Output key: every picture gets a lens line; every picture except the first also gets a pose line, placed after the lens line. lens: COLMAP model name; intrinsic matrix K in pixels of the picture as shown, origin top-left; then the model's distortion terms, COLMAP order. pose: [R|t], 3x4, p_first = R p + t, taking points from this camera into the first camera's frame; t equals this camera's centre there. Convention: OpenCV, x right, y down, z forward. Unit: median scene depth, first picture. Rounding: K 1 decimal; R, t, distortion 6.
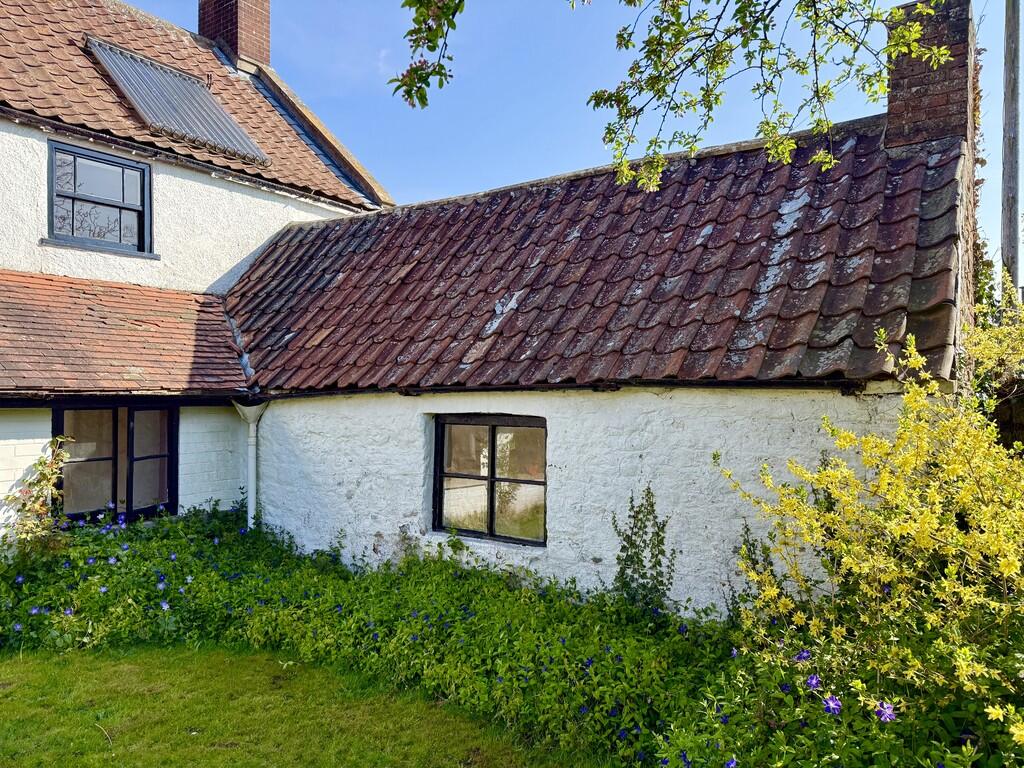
lens RADIAL K [[722.2, 0, 517.4], [0, 722.2, 377.1], [0, 0, 1]] dist [0.032326, -0.020571]
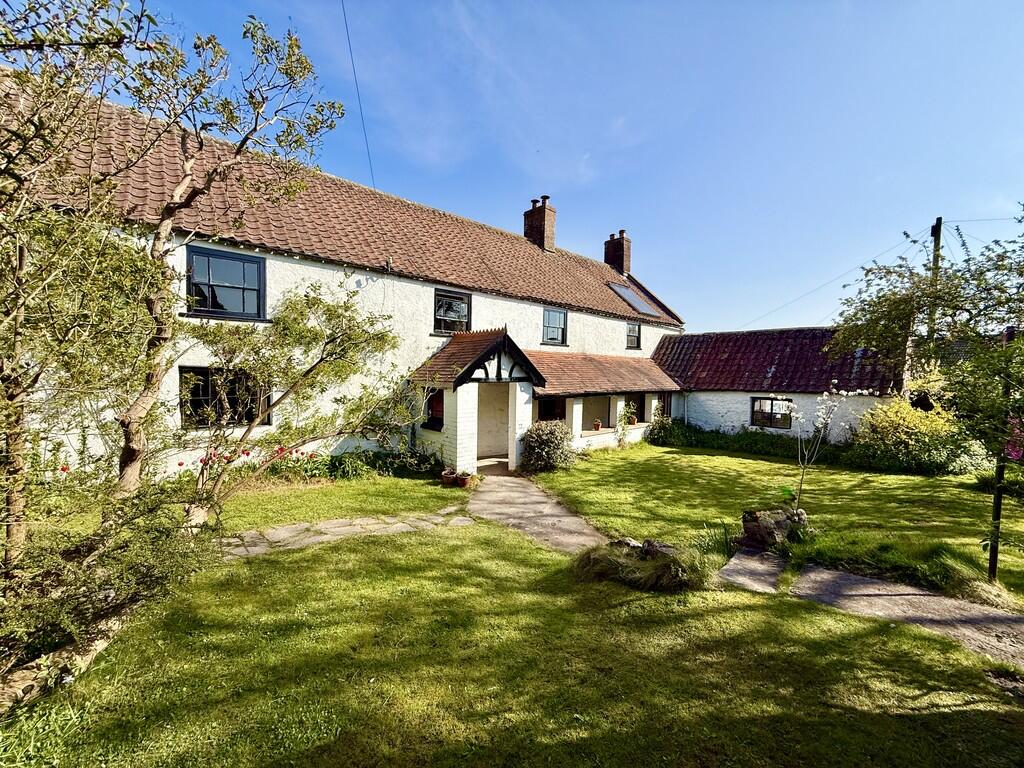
lens RADIAL K [[408.0, 0, 512.8], [0, 408.0, 384.4], [0, 0, 1]] dist [-0.001042, -0.000124]
pose [[0.977465, 0.020631, -0.210085, -0.931486], [-0.009669, 0.998544, 0.053075, -0.125370], [0.210874, -0.049848, 0.976241, -1.488085]]
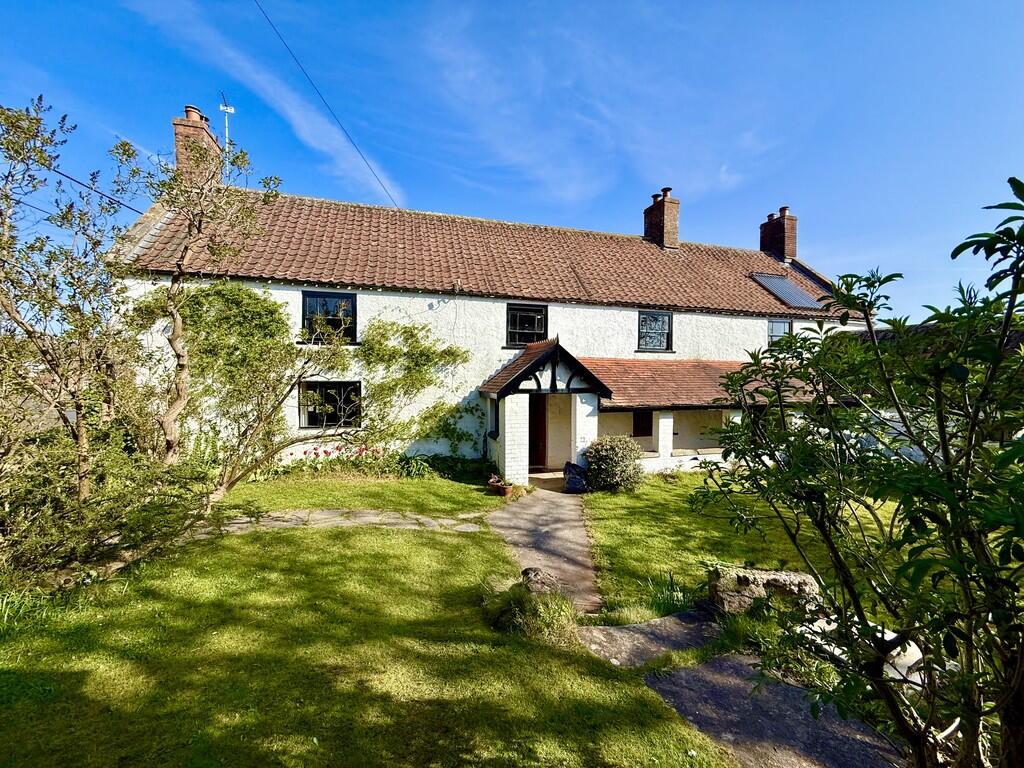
lens RADIAL K [[408.0, 0, 512.7], [0, 408.0, 384.6], [0, 0, 1]] dist [-0.001042, -0.000124]
pose [[0.787732, 0.010517, -0.615928, -0.511360], [0.010228, 0.999493, 0.030148, -0.130649], [0.615933, -0.030049, 0.787225, -1.282094]]
